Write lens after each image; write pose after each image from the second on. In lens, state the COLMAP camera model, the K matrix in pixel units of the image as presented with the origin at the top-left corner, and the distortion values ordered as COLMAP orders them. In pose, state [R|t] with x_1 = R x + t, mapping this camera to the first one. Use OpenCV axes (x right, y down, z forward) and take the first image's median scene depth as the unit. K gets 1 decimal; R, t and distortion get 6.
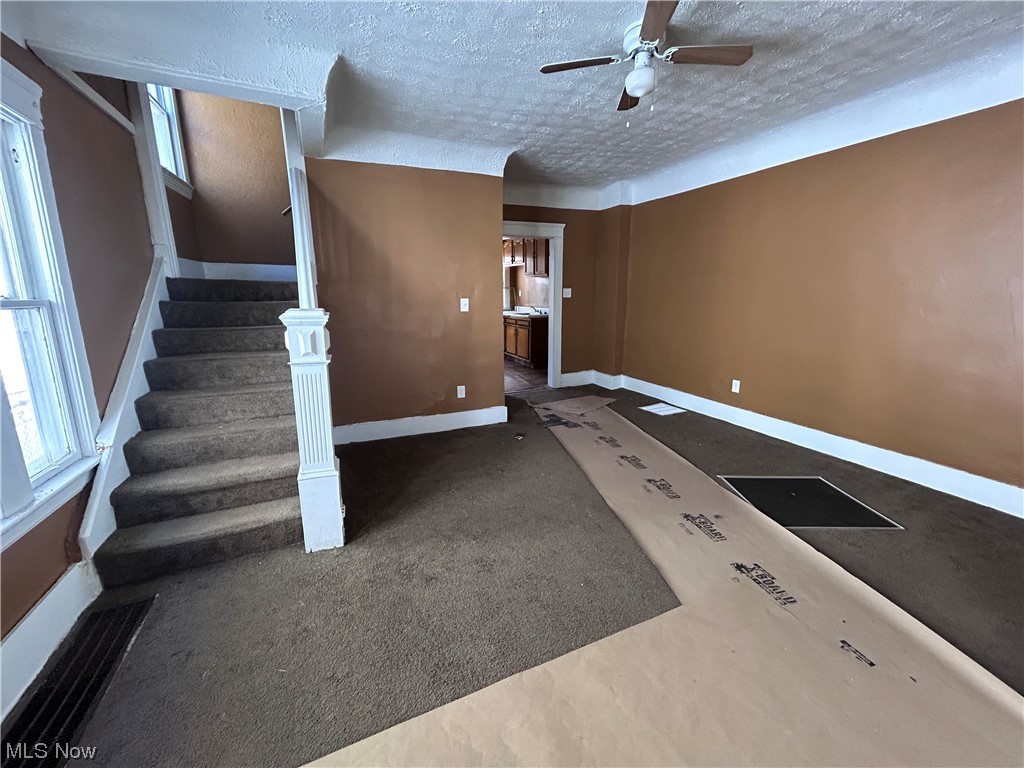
lens RADIAL K [[414.8, 0, 514.0], [0, 414.8, 384.6], [0, 0, 1]] dist [-0.001550, -0.000104]
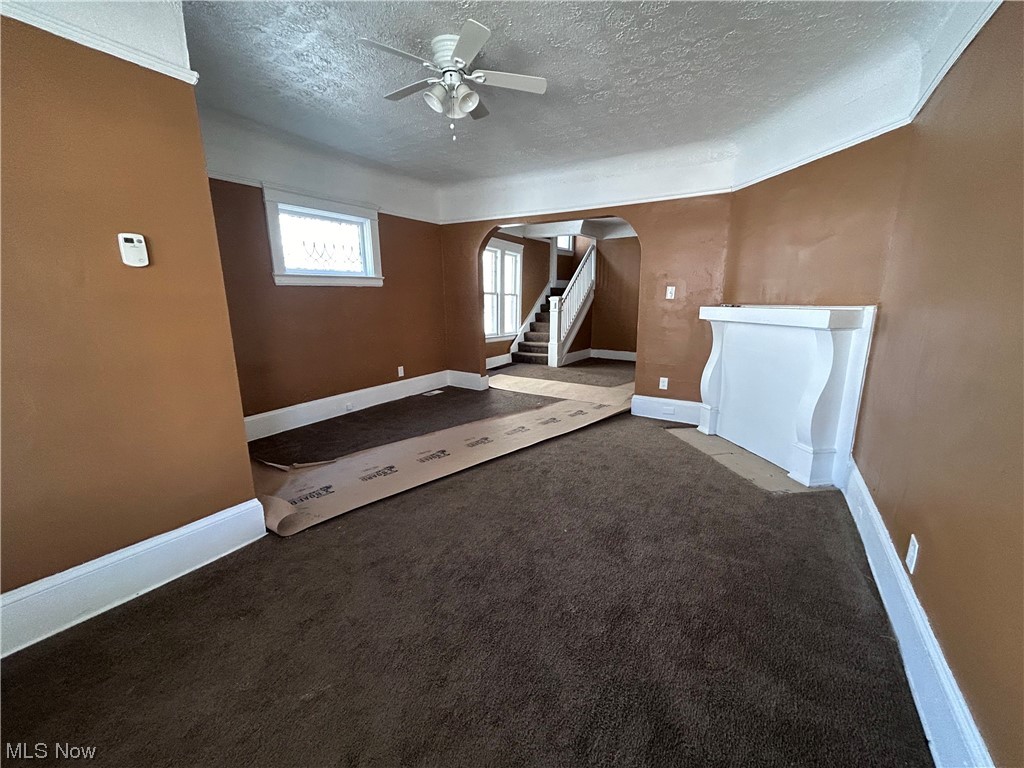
lens RADIAL K [[414.8, 0, 514.0], [0, 414.8, 384.6], [0, 0, 1]] dist [-0.001550, -0.000104]
pose [[0.534712, 0.177732, -0.826132, 2.235410], [-0.170986, 0.980165, 0.100200, 0.245482], [0.827554, 0.087679, 0.554496, -1.154523]]
